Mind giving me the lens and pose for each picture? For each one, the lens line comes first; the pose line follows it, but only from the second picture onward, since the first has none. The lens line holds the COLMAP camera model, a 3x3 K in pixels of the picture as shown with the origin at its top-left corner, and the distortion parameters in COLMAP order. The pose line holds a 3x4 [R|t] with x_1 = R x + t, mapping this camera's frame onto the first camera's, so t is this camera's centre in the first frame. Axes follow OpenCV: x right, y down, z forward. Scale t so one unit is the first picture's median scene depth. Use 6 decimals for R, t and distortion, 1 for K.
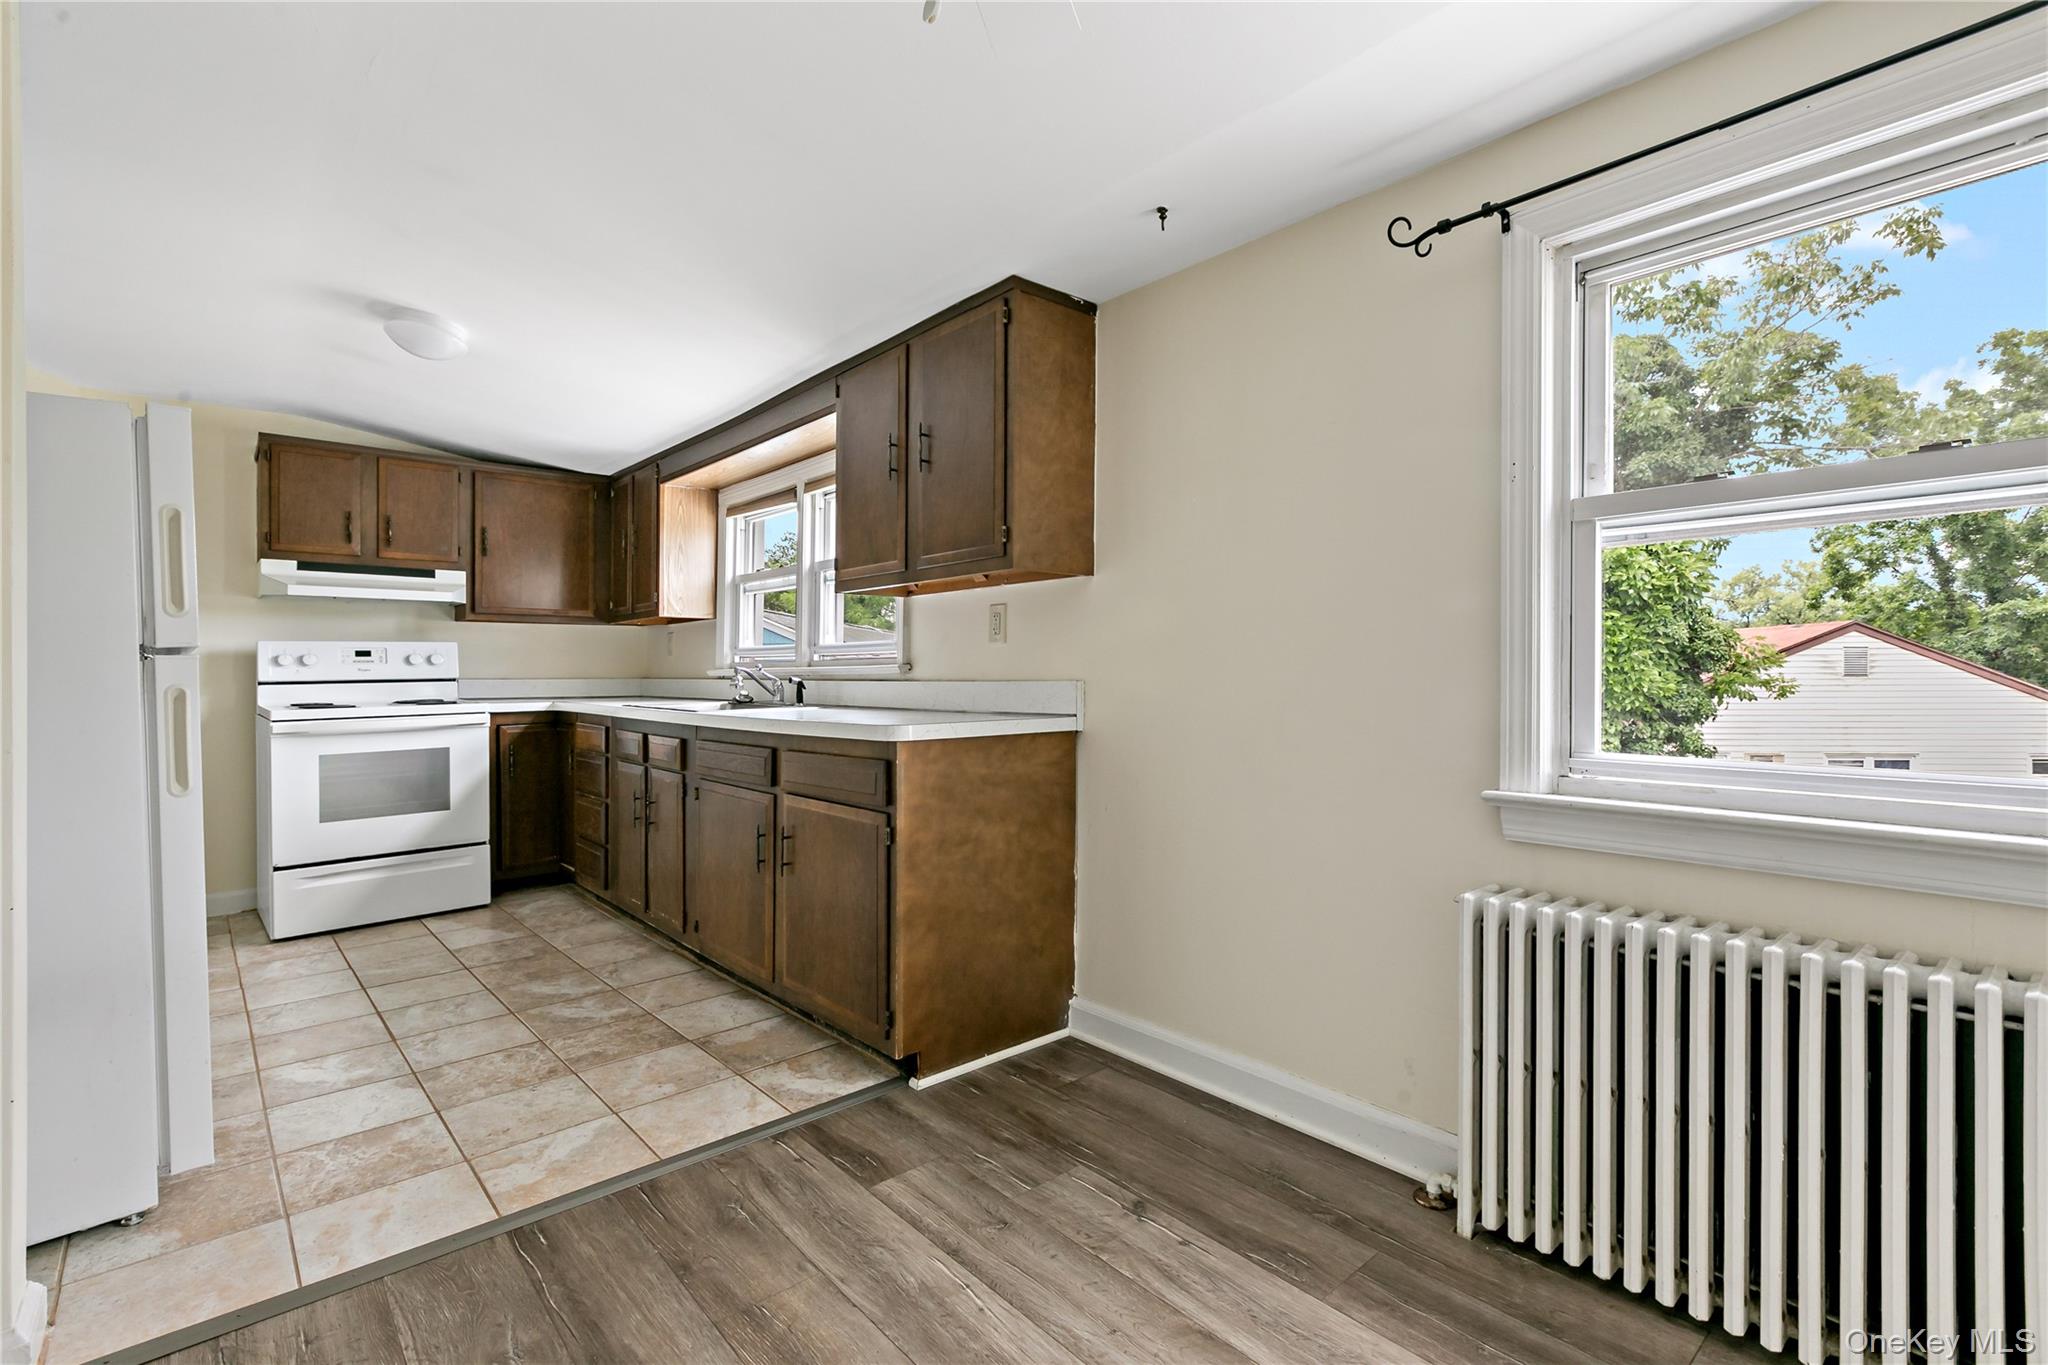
lens RADIAL K [[935.7, 0, 1023.2], [0, 935.7, 677.5], [0, 0, 1]] dist [0.003472, -0.002257]
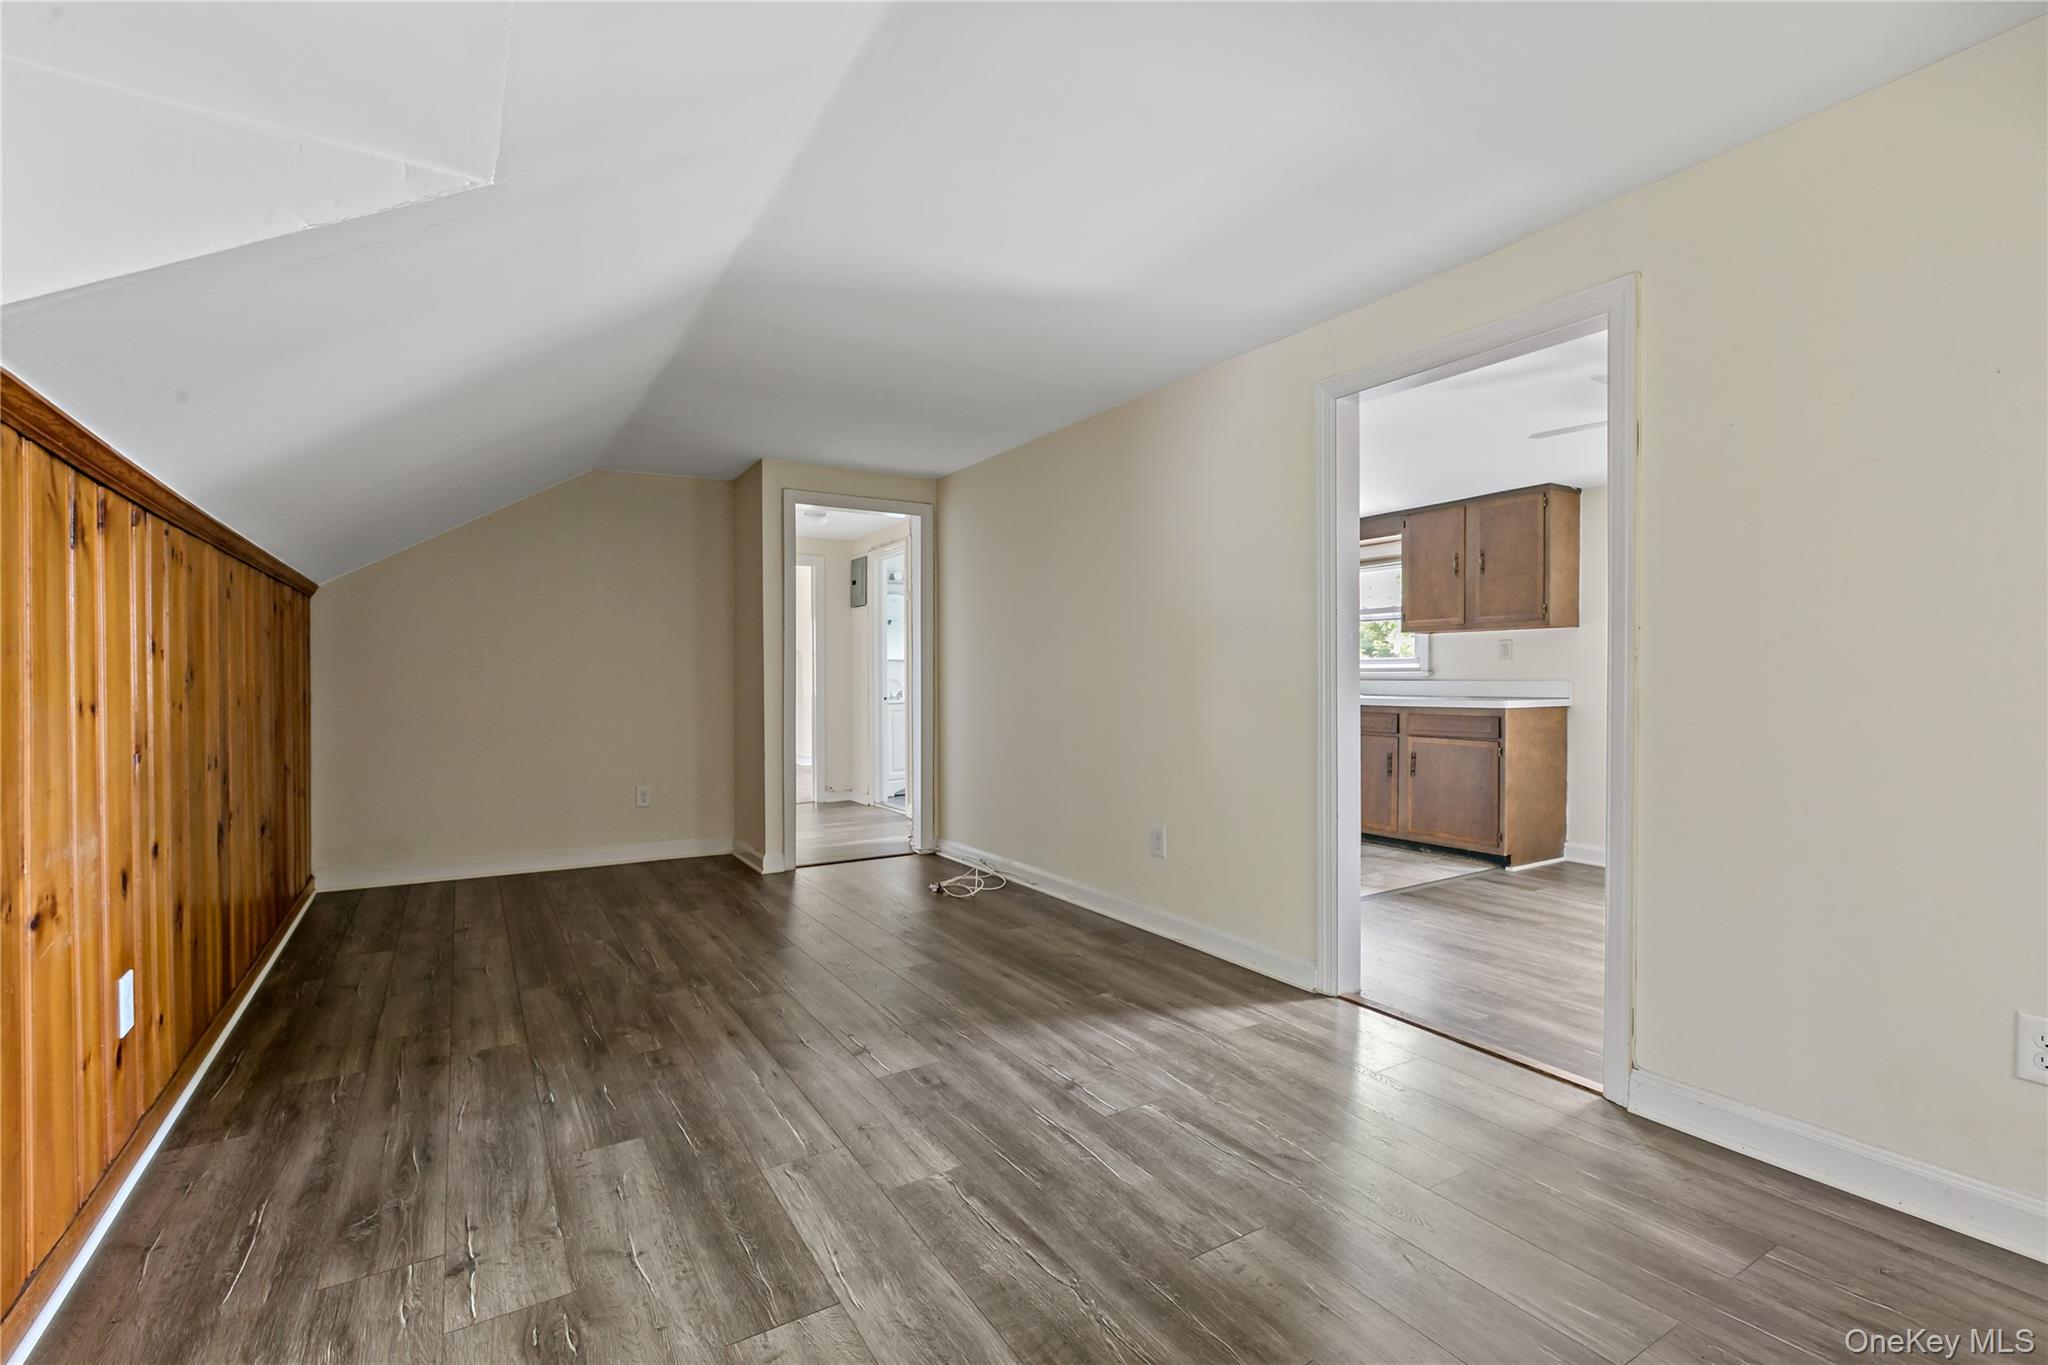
lens RADIAL K [[935.7, 0, 1024.1], [0, 935.7, 680.9], [0, 0, 1]] dist [0.003472, -0.002257]
pose [[0.988386, 0.004111, -0.151910, -0.792958], [-0.003854, 0.999991, 0.001982, 0.004756], [0.151917, -0.001373, 0.988392, -1.140939]]
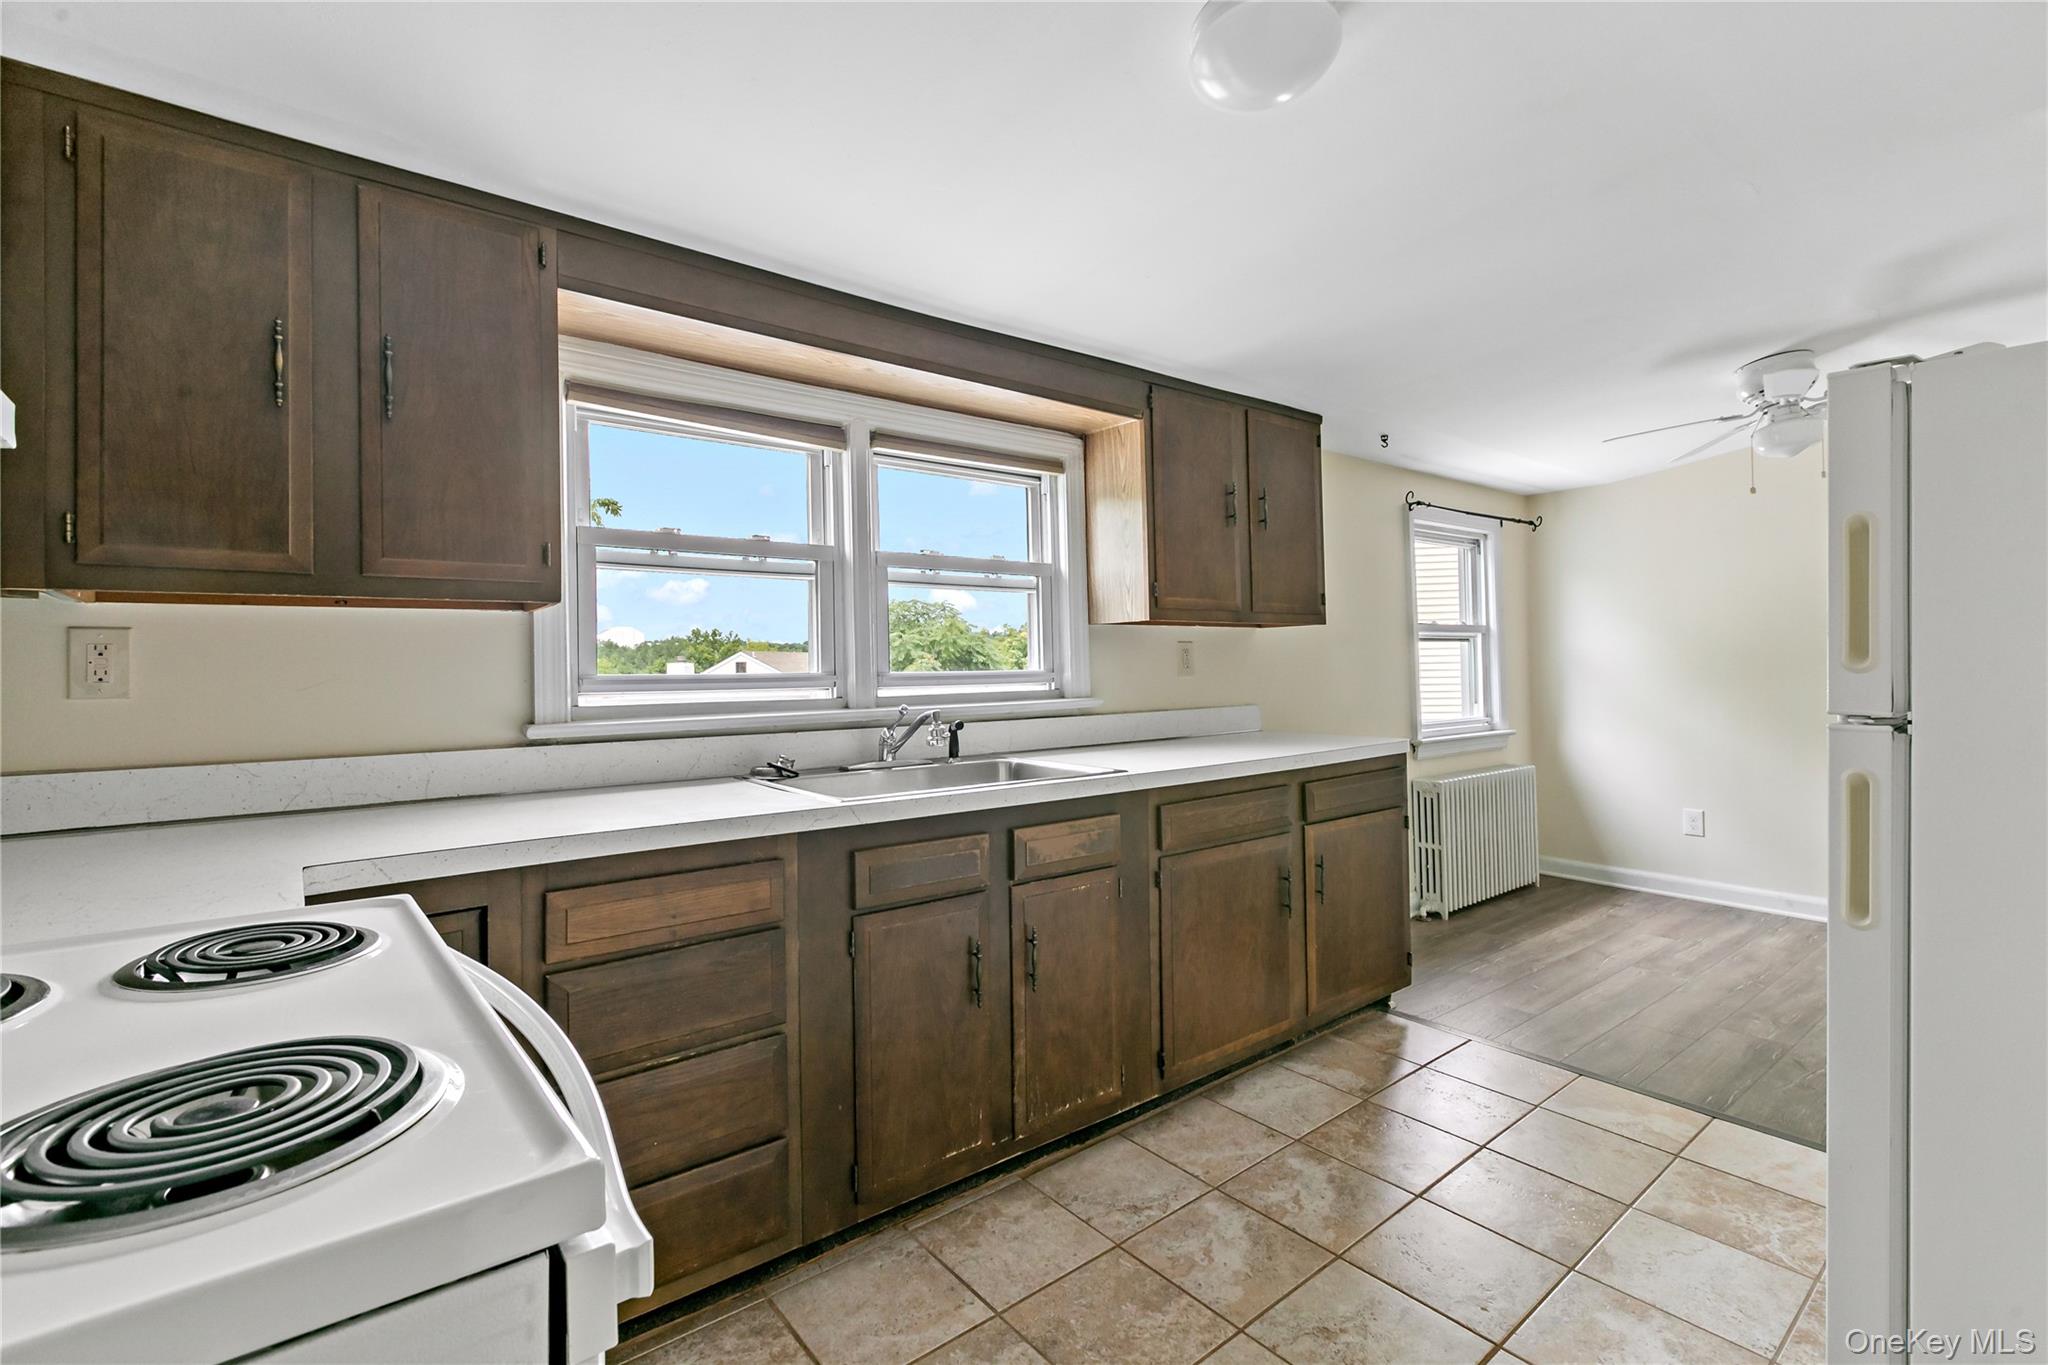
lens RADIAL K [[935.7, 0, 976.5], [0, 935.7, 660.2], [0, 0, 1]] dist [0.003472, -0.002257]
pose [[0.064884, 0.007020, 0.997868, -1.358240], [0.015866, 0.999842, -0.008065, -0.057985], [-0.997767, 0.016355, 0.064762, 1.349661]]
